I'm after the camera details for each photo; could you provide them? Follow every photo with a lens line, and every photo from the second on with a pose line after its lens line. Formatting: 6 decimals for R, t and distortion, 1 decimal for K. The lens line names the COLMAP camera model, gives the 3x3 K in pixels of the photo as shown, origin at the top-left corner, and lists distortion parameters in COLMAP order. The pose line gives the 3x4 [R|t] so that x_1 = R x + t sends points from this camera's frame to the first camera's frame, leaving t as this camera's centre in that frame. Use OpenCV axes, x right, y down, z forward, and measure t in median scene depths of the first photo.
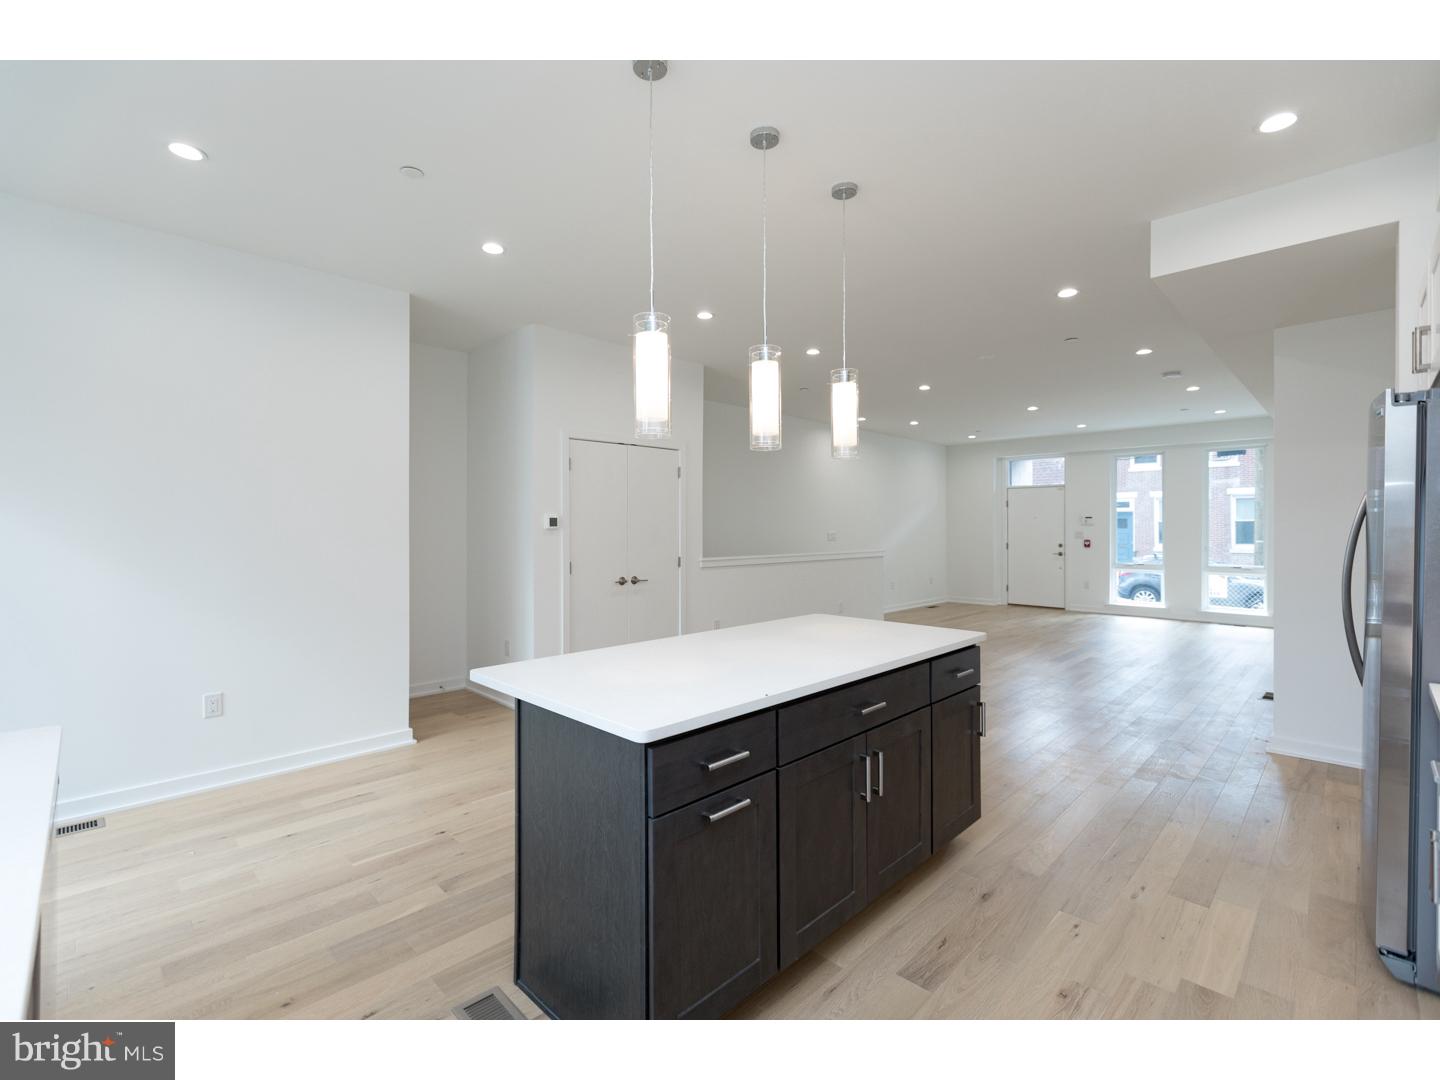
lens RADIAL K [[633.0, 0, 717.8], [0, 633.0, 528.1], [0, 0, 1]] dist [0.003775, 0.000481]
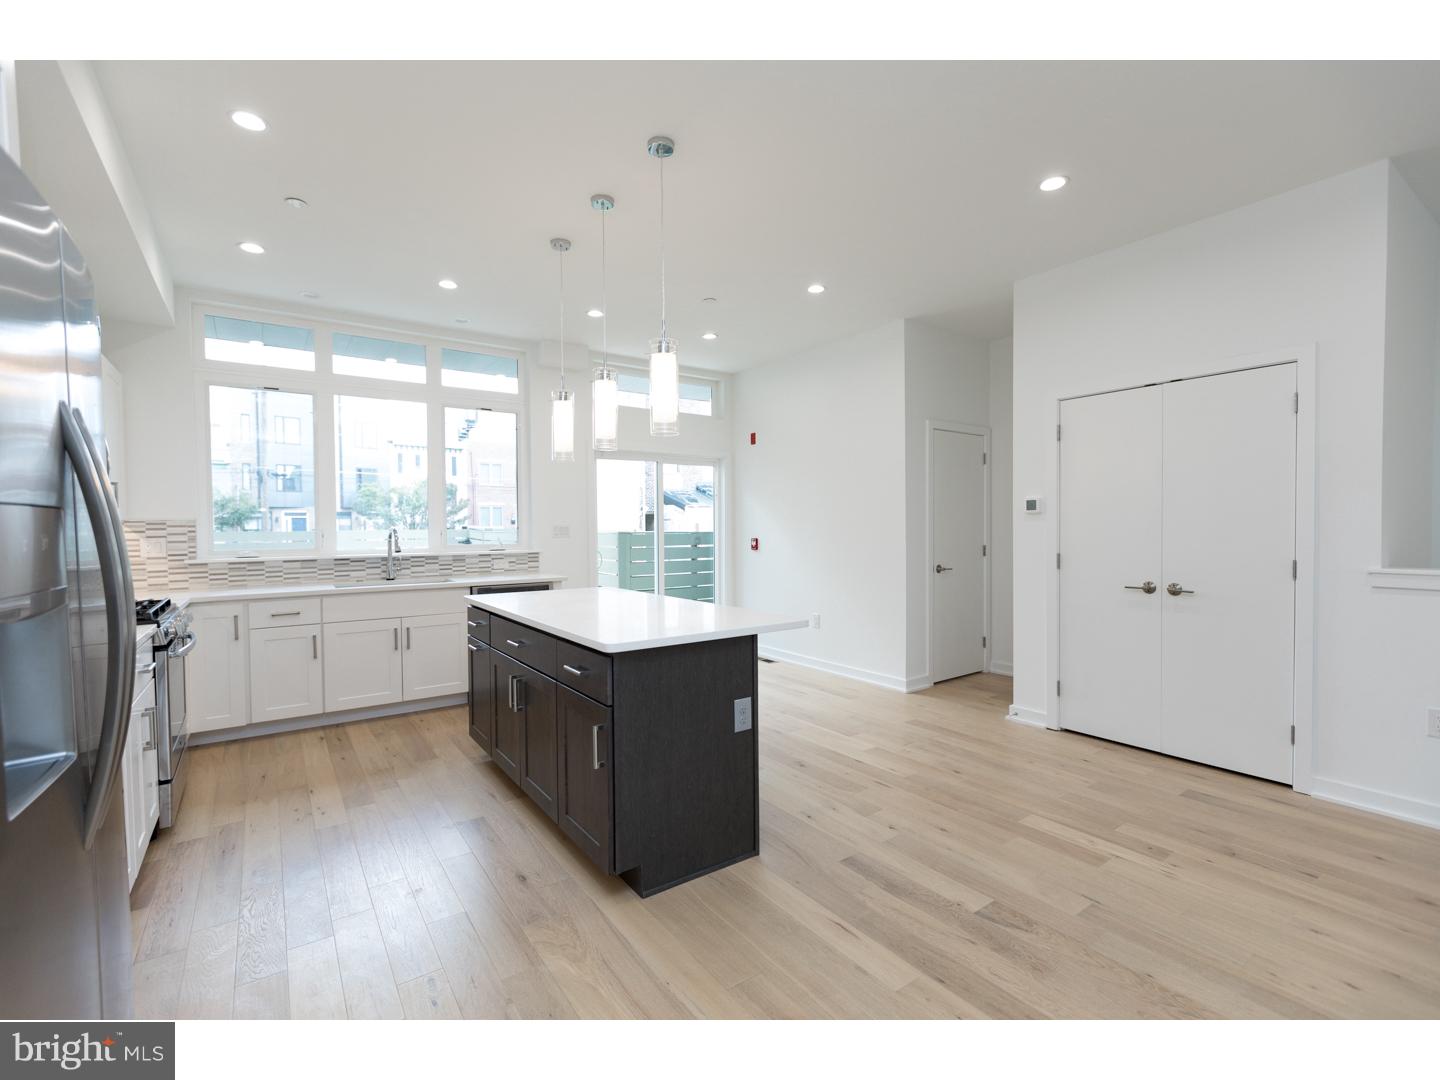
lens RADIAL K [[643.0, 0, 716.8], [0, 643.0, 540.1], [0, 0, 1]] dist [0.000542, 0.000320]
pose [[-0.166960, 0.025245, -0.985640, 0.295742], [0.009041, 0.999669, 0.024073, 0.005720], [0.985922, -0.004892, -0.167133, 0.321305]]
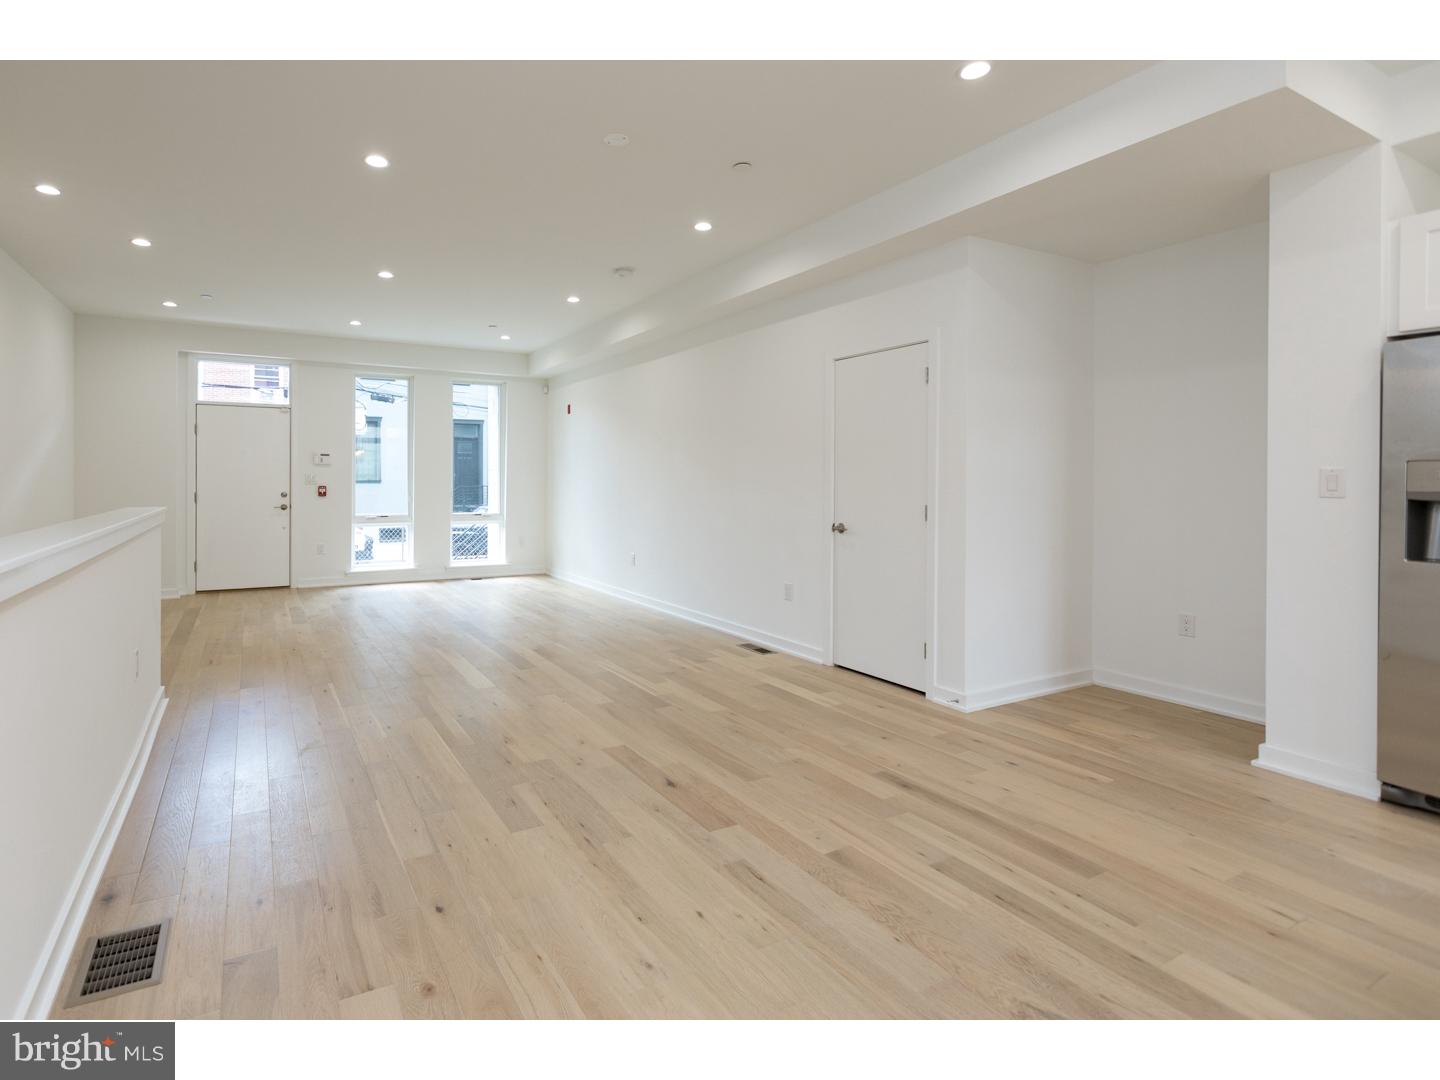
lens RADIAL K [[717.4, 0, 632.5], [0, 717.4, 481.2], [0, 0, 1]] dist [-0.000303, 0.000115]
pose [[0.292182, 0.001887, 0.956361, -0.088898], [-0.004675, 0.999989, -0.000544, 0.011516], [-0.956351, -0.004312, 0.292187, 0.419059]]
